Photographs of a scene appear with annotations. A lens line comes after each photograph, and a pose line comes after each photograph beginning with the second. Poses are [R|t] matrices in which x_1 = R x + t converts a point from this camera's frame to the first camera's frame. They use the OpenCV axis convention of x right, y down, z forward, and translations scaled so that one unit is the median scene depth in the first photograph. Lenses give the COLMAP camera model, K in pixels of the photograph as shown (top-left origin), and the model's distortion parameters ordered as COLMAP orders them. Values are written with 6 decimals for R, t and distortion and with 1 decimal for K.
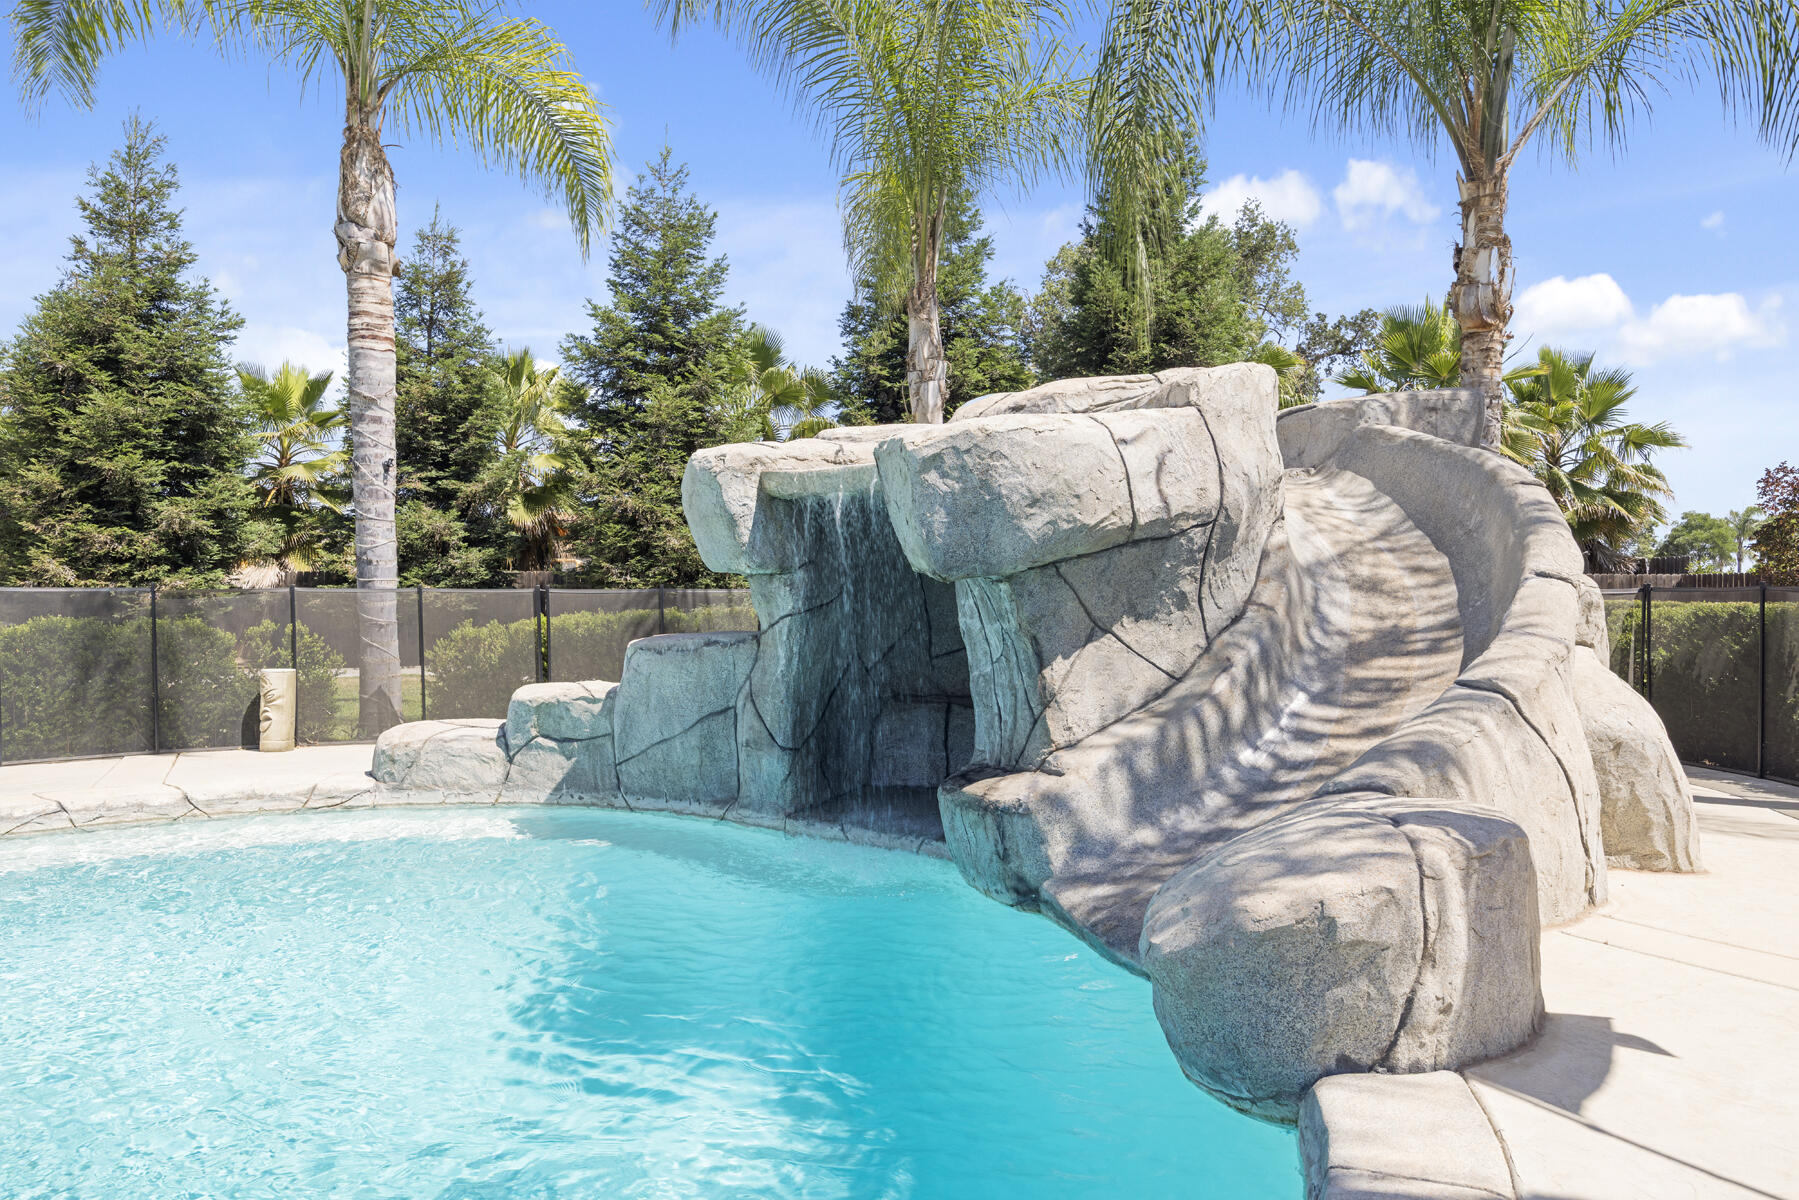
lens RADIAL K [[1142.4, 0, 906.4], [0, 1142.4, 595.5], [0, 0, 1]] dist [-0.003083, -0.002387]
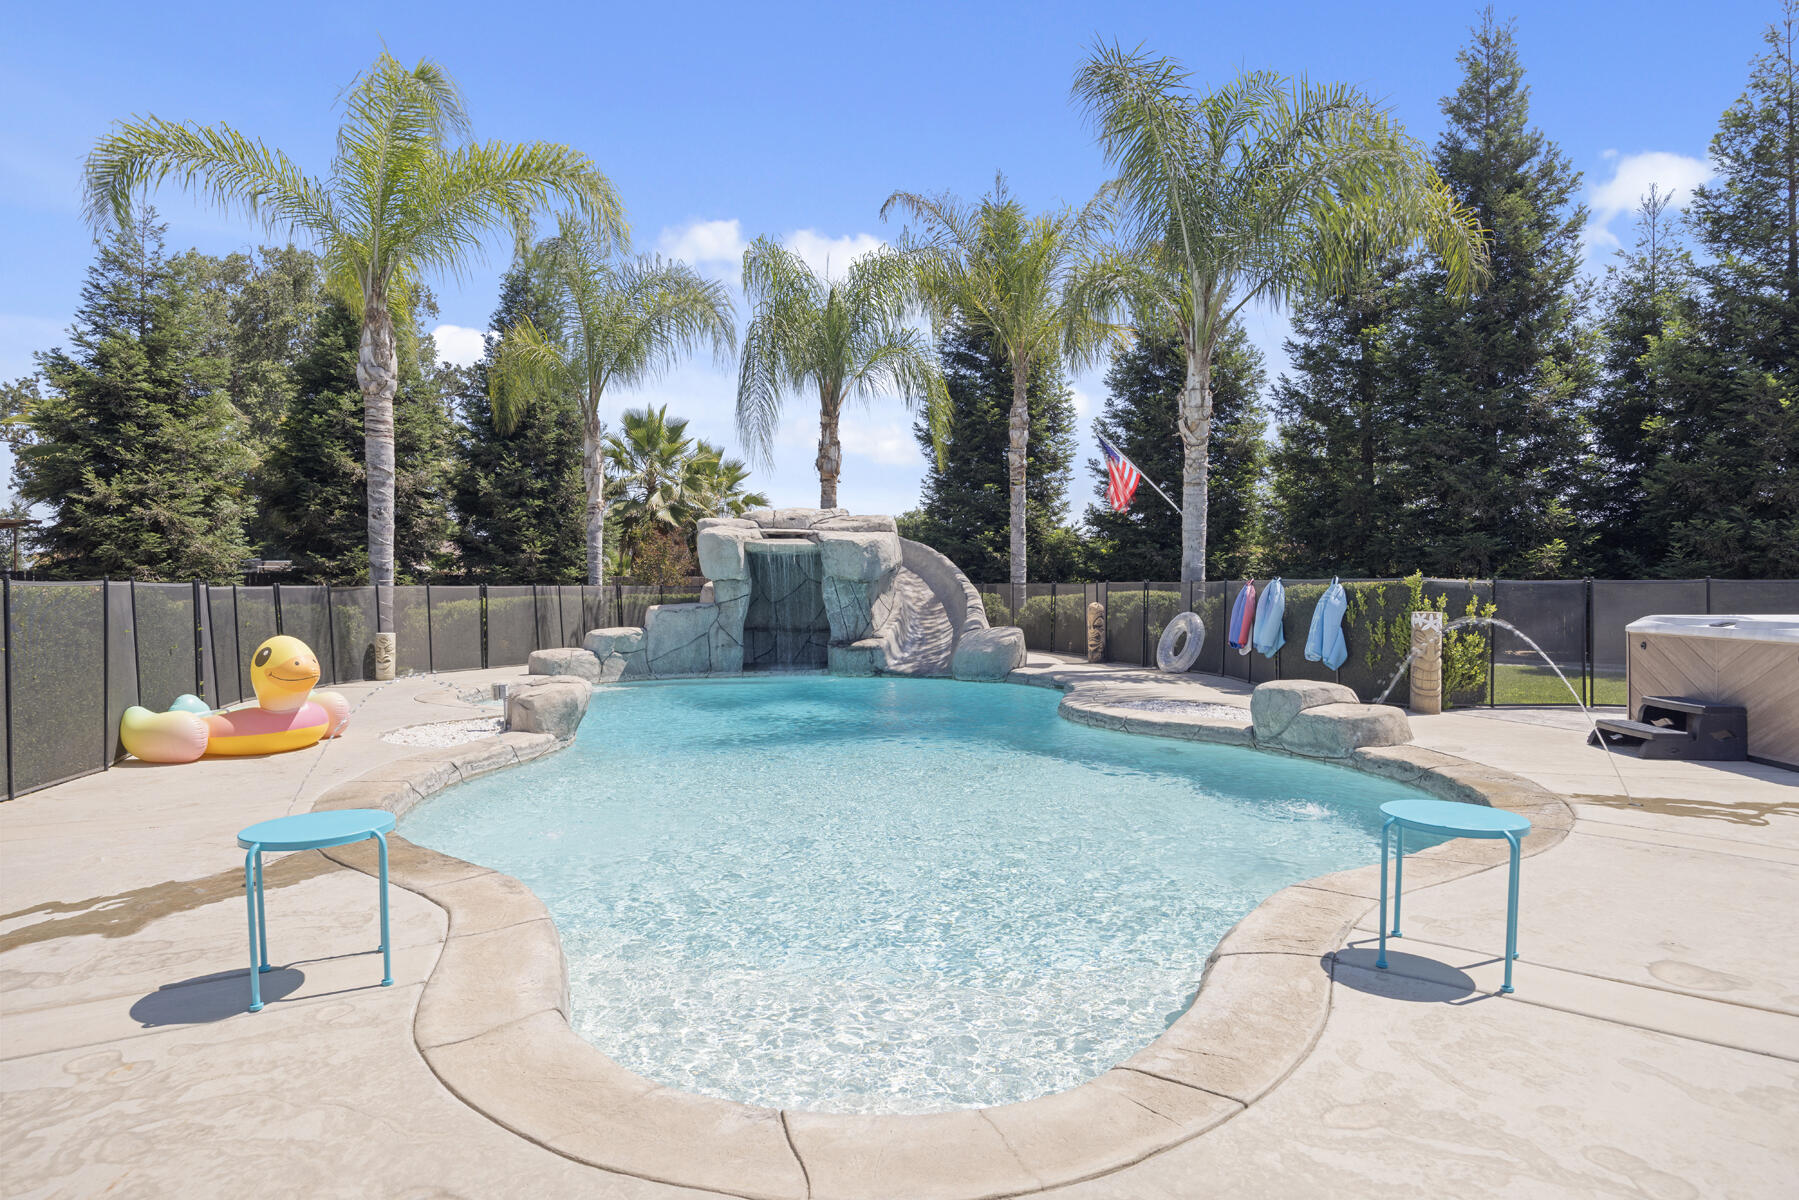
lens RADIAL K [[1034.0, 0, 905.9], [0, 1034.0, 592.3], [0, 0, 1]] dist [-0.008025, -0.001530]
pose [[0.637550, -0.007937, 0.770368, -1.142578], [0.007571, 0.999963, 0.004037, 0.002445], [-0.770372, 0.003259, 0.637587, -0.547030]]
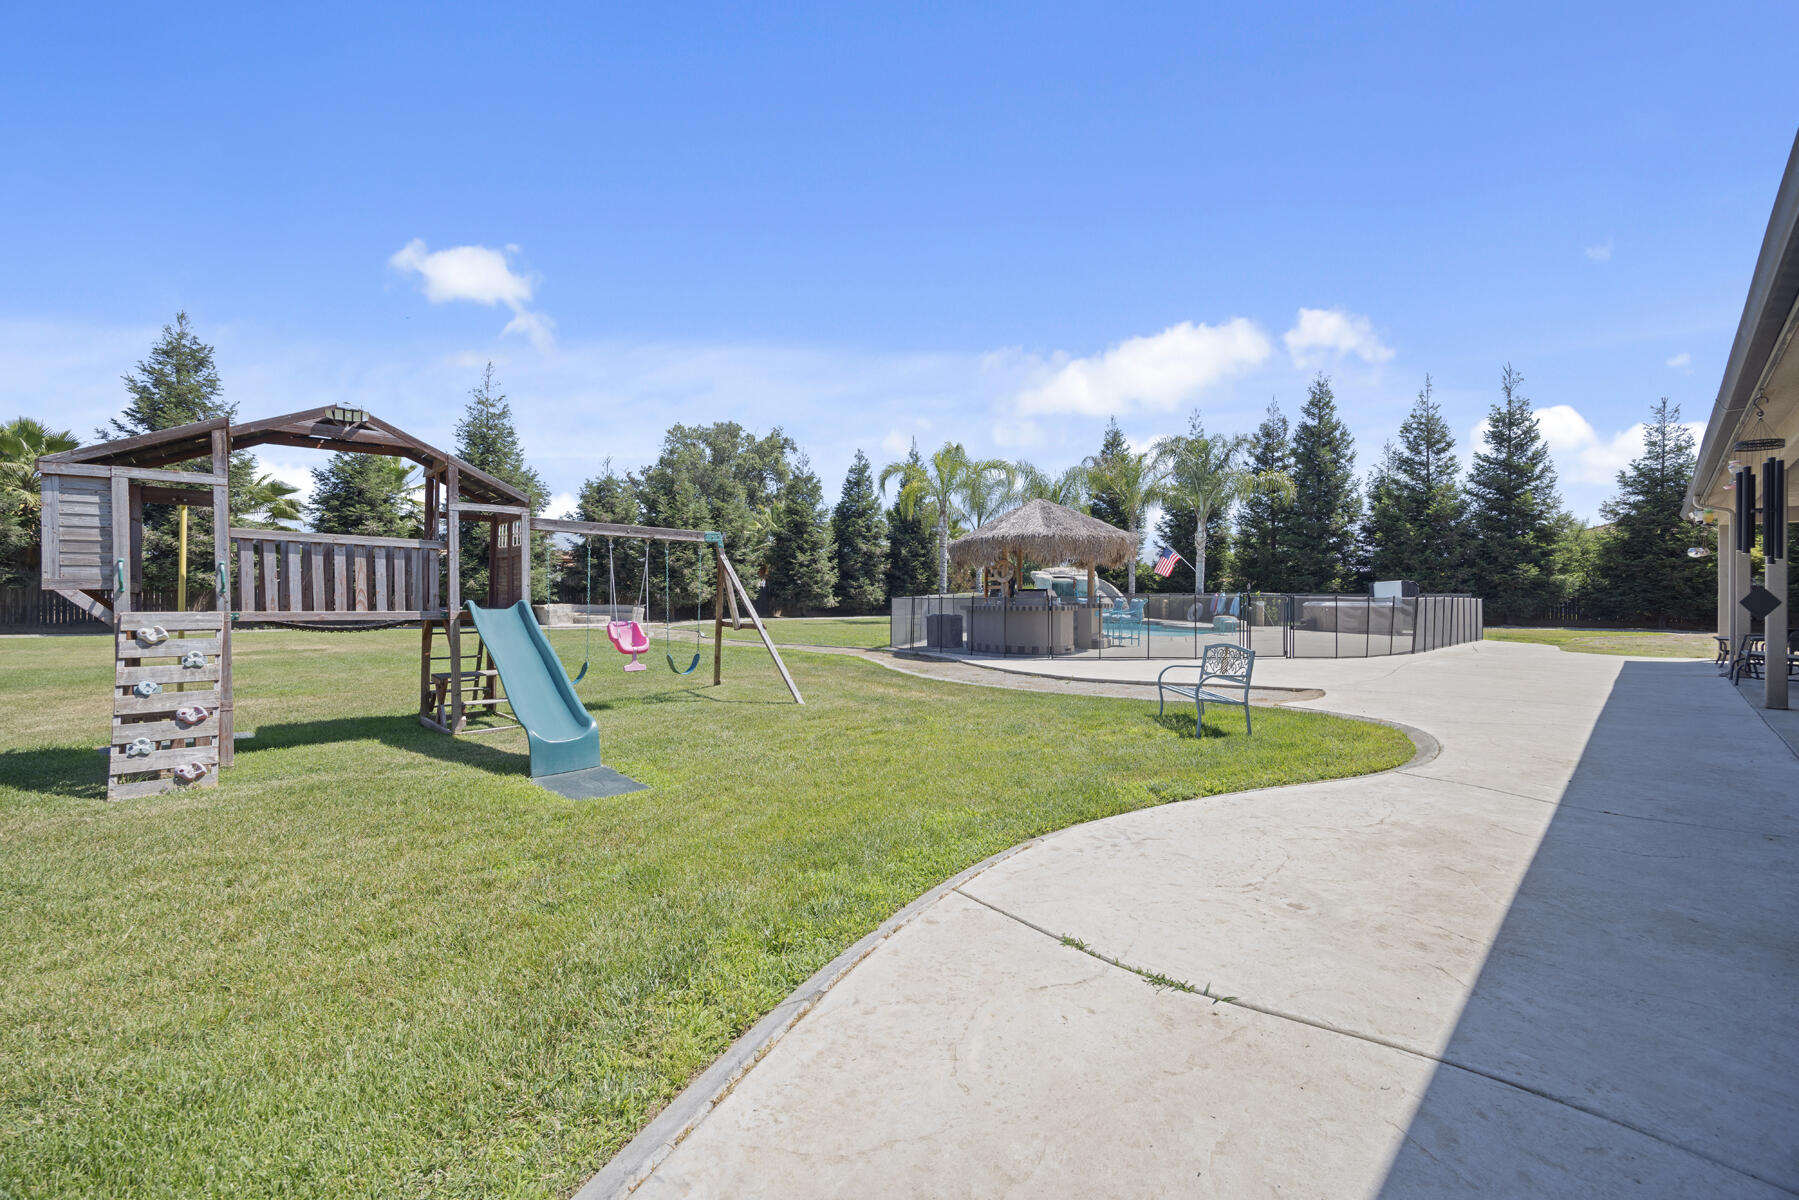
lens RADIAL K [[701.5, 0, 905.9], [0, 701.5, 595.9], [0, 0, 1]] dist [0.000149, 0.000076]
pose [[0.727298, -0.002134, 0.686318, -2.926804], [0.001266, 0.999998, 0.001768, 0.001808], [-0.686320, -0.000416, 0.727299, -1.335814]]
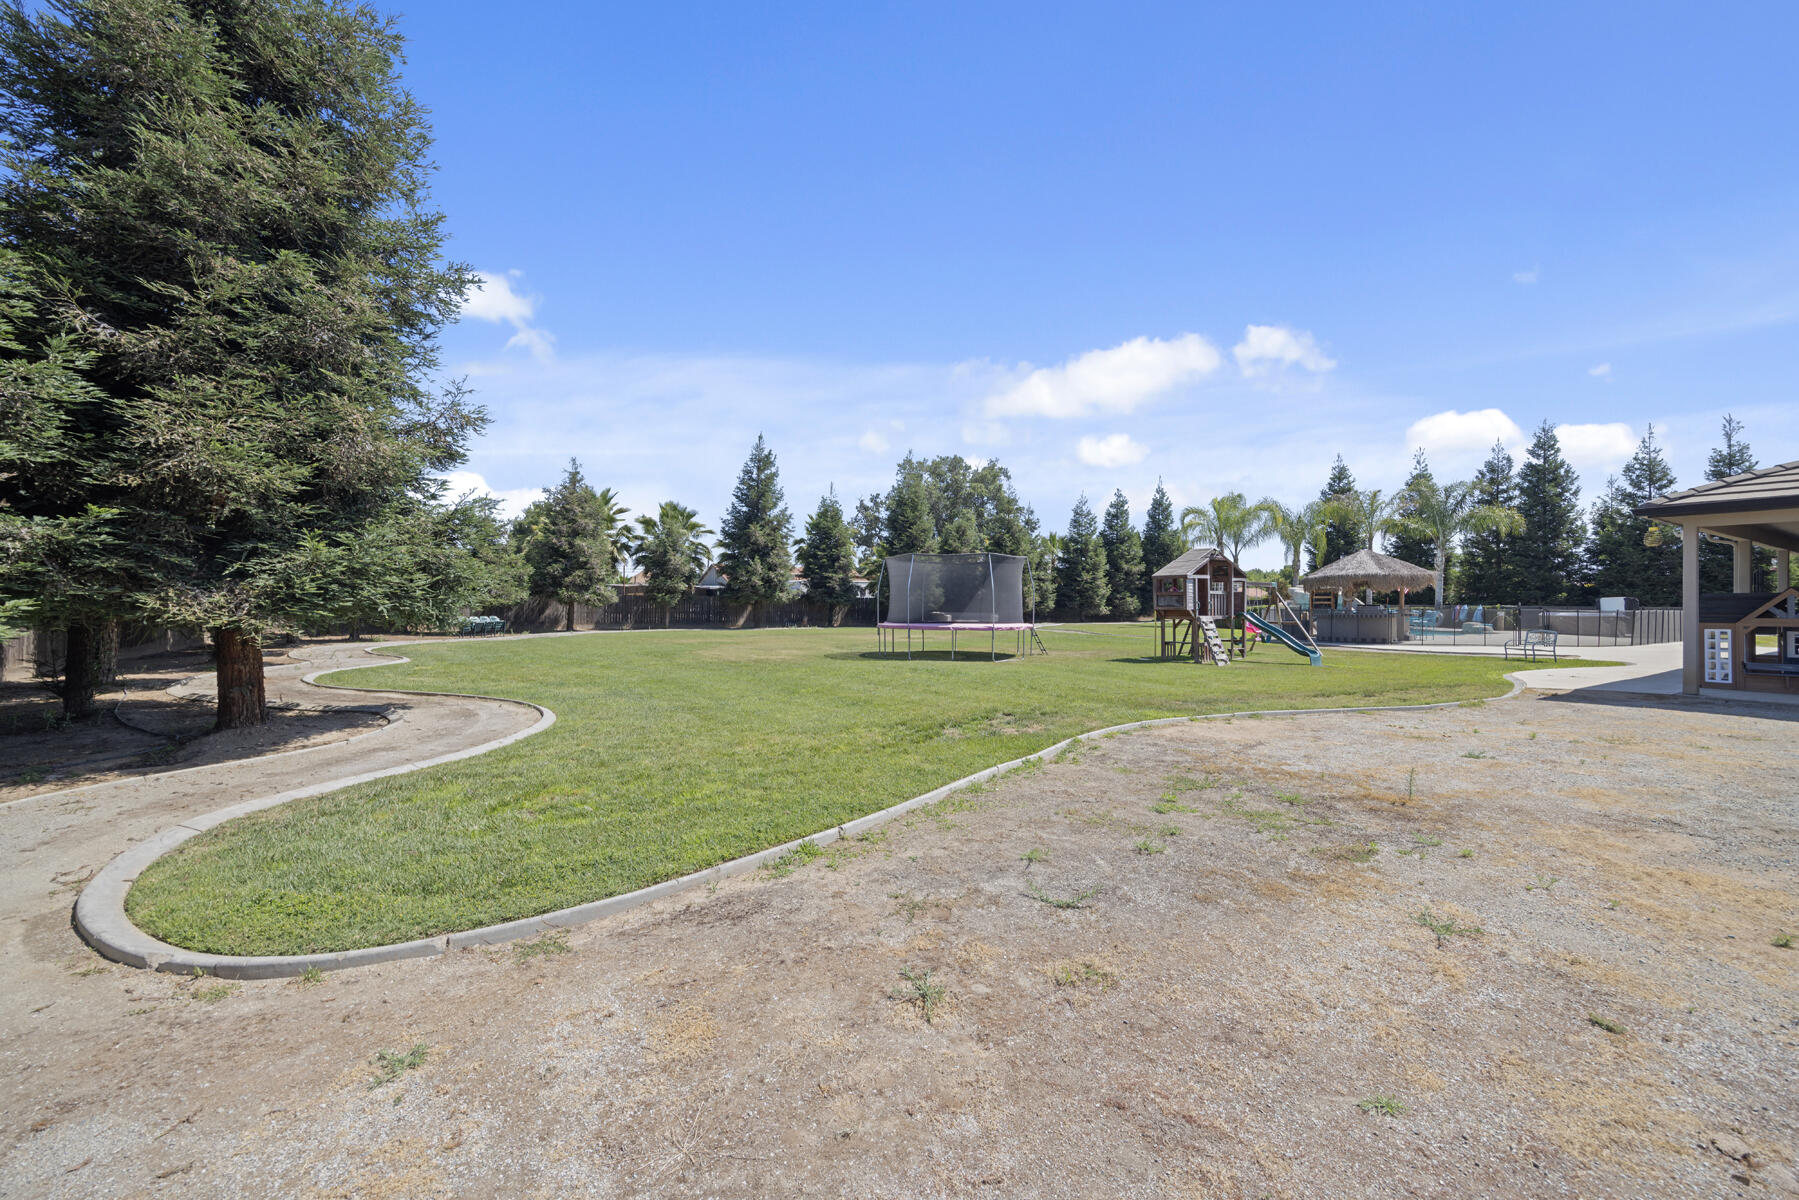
lens RADIAL K [[710.8, 0, 902.8], [0, 710.8, 597.9], [0, 0, 1]] dist [0.001872, -0.000297]
pose [[0.839601, 0.003820, 0.543190, -4.654795], [-0.000690, 0.999982, -0.005967, -0.017888], [-0.543203, 0.004635, 0.839588, -1.712882]]
